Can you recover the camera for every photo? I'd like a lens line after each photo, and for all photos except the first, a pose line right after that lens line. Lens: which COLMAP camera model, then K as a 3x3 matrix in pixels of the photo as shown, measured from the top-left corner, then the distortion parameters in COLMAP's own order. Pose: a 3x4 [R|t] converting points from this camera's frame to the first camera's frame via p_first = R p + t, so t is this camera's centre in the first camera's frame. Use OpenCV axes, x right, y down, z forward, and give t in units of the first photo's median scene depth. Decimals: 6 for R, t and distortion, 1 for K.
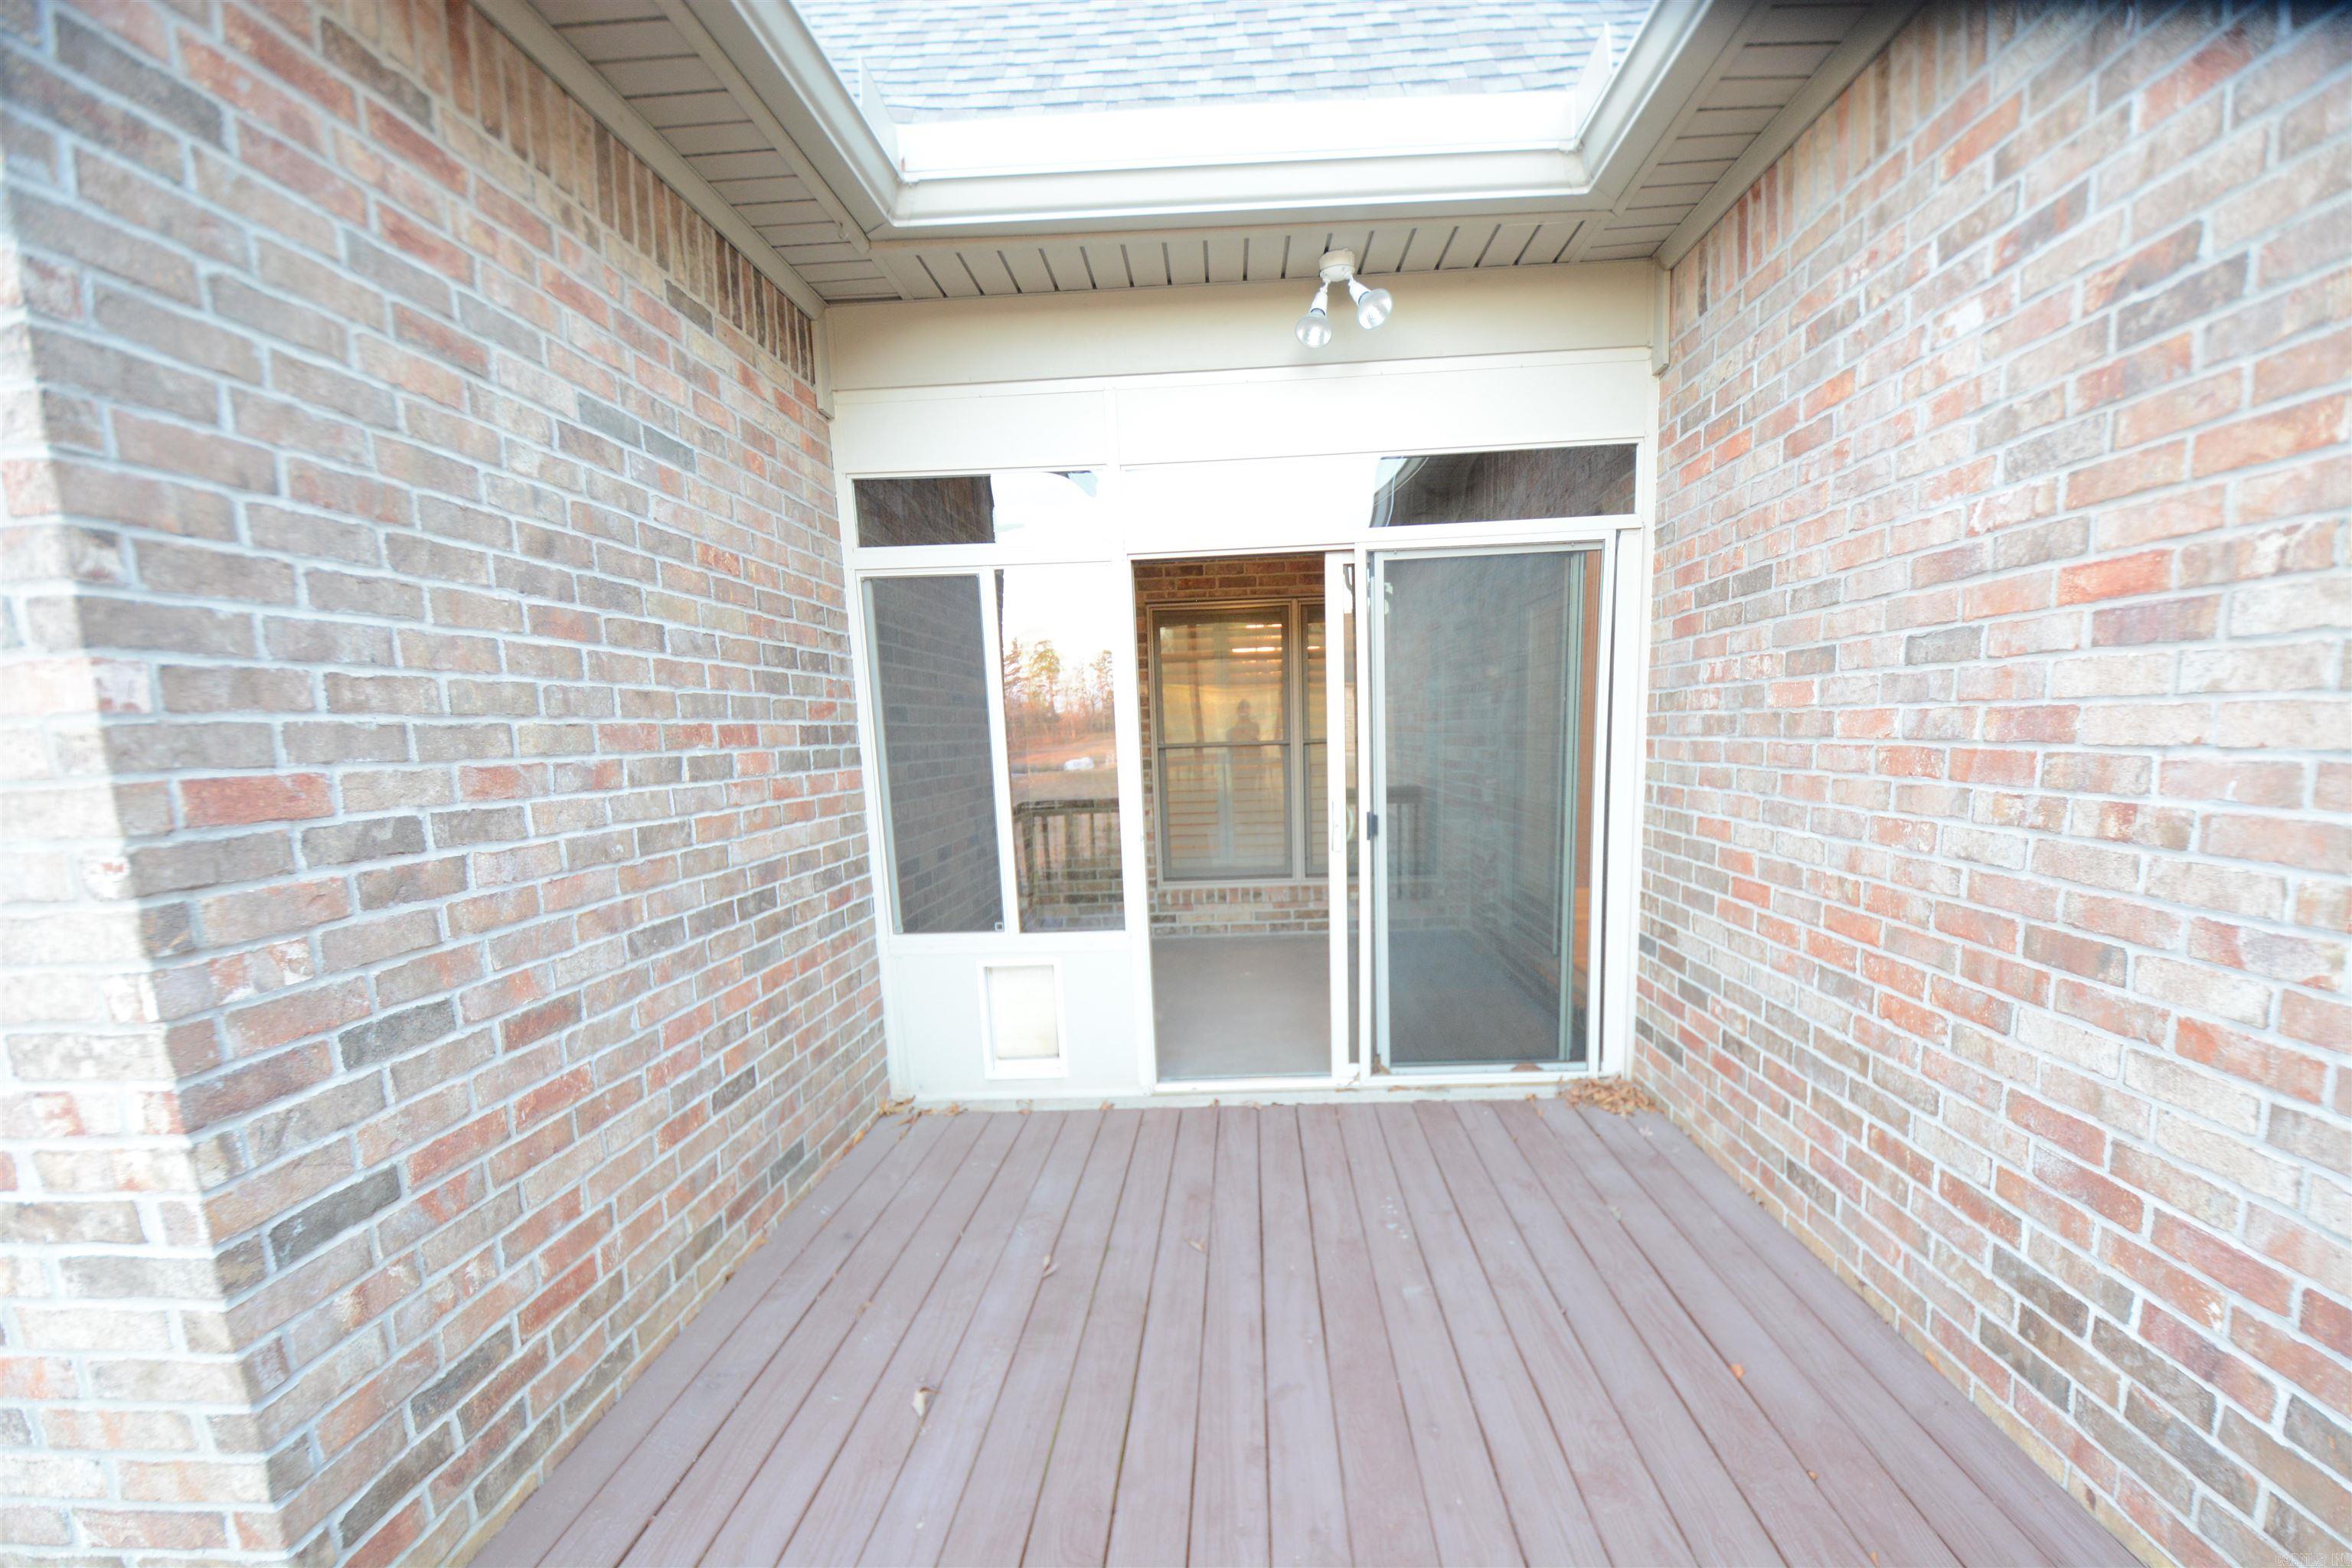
lens RADIAL K [[1029.7, 0, 1205.0], [0, 1029.7, 905.3], [0, 0, 1]] dist [0.025473, -0.029047]
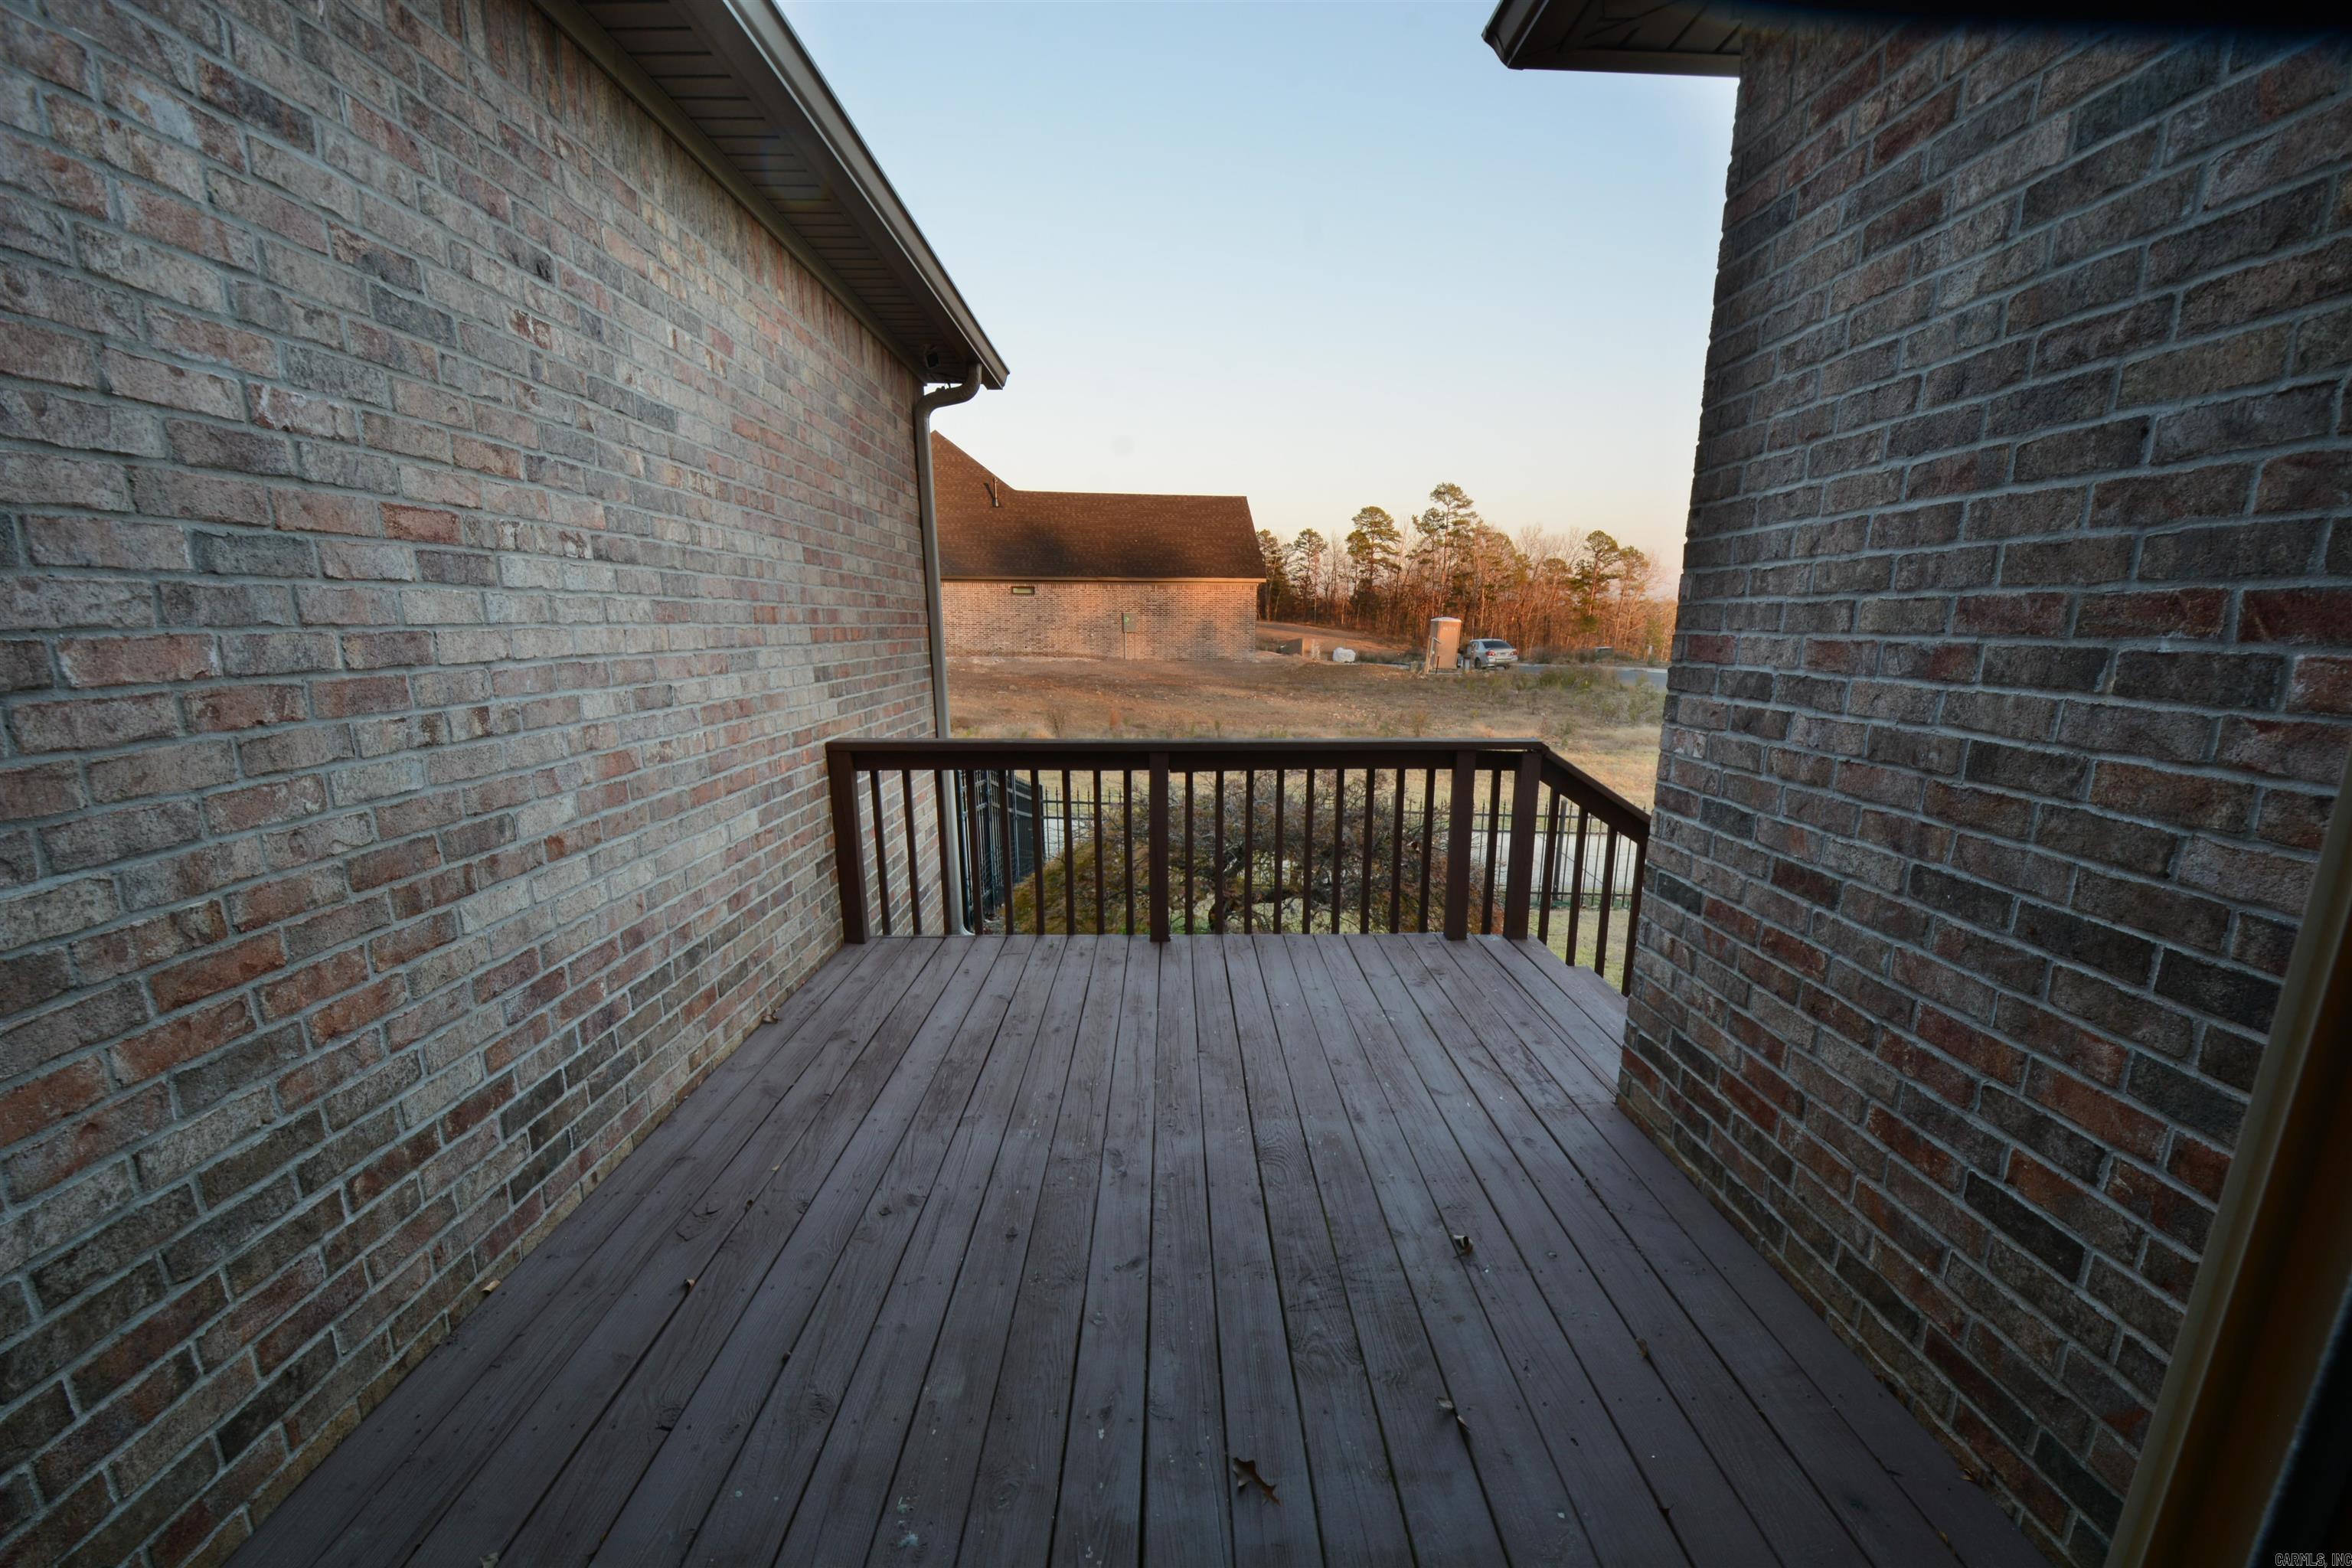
lens RADIAL K [[1029.7, 0, 1205.0], [0, 1029.7, 905.3], [0, 0, 1]] dist [0.025473, -0.029047]
pose [[-0.996601, 0.050998, -0.064698, 0.058700], [0.018792, 0.905381, 0.424185, -0.354013], [0.080209, 0.421527, -0.903261, 2.032039]]
